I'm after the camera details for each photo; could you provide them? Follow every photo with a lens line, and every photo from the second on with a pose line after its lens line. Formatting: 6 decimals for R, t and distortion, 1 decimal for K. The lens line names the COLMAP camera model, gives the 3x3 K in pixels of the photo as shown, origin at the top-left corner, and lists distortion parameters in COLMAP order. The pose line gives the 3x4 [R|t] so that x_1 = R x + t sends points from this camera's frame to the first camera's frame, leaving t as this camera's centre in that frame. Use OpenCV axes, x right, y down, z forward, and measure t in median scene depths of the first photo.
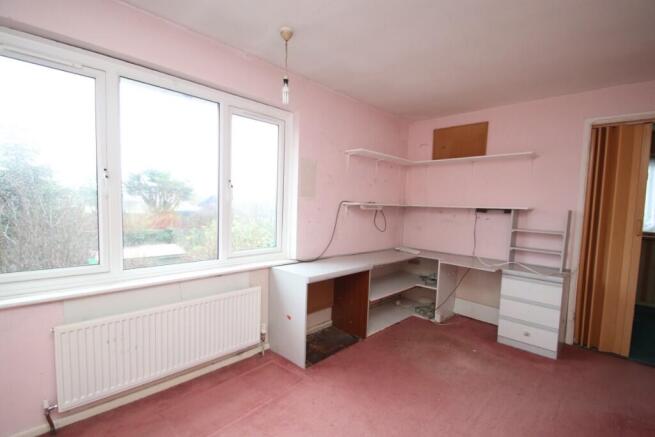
lens RADIAL K [[305.1, 0, 328.5], [0, 305.1, 226.6], [0, 0, 1]] dist [0.025470, -0.031701]
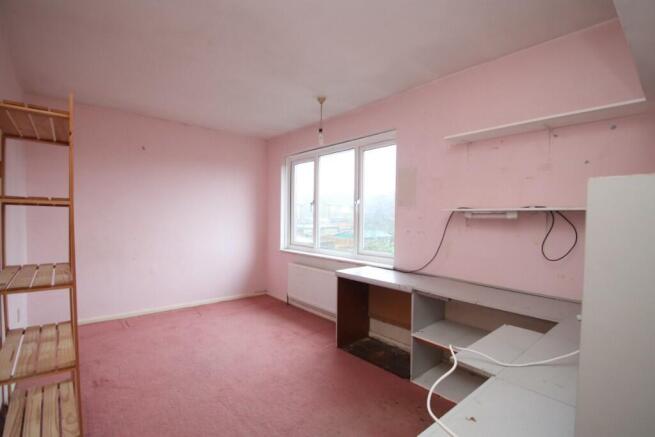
lens RADIAL K [[305.1, 0, 328.5], [0, 305.1, 226.6], [0, 0, 1]] dist [0.025470, -0.031701]
pose [[-0.076947, 0.005125, -0.997022, 1.190876], [-0.081712, 0.996590, 0.011429, -0.028678], [0.993681, 0.082348, -0.076266, 1.066681]]
